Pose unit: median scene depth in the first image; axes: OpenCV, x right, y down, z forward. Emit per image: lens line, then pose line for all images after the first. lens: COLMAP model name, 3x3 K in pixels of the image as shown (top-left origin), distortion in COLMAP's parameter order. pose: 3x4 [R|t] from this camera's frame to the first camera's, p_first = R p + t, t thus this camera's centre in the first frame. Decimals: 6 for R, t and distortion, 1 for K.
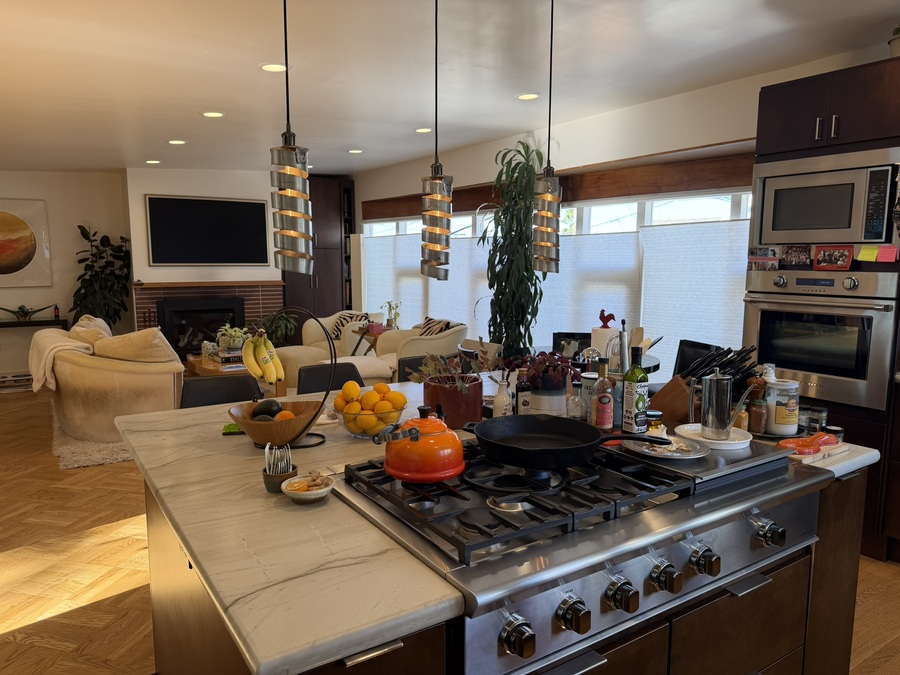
lens RADIAL K [[627.6, 0, 452.9], [0, 627.6, 338.1], [0, 0, 1]] dist [0.141918, -0.213841]
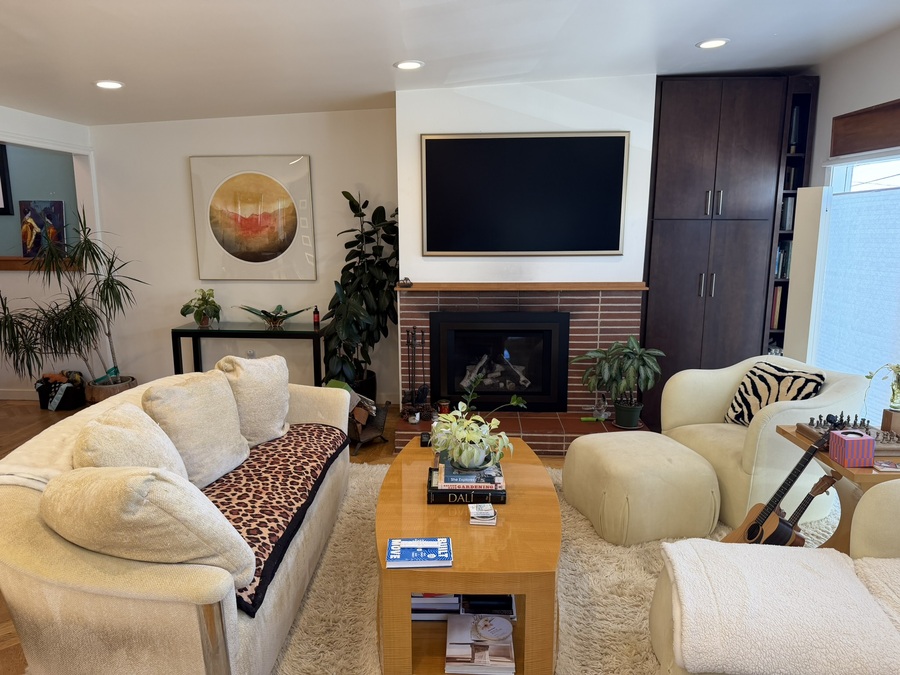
lens RADIAL K [[627.6, 0, 452.9], [0, 627.6, 338.1], [0, 0, 1]] dist [0.141918, -0.213841]
pose [[0.806367, 0.102078, -0.582539, -0.091080], [-0.072642, 0.994629, 0.073735, -0.080399], [0.586937, -0.017141, 0.809451, 0.527439]]
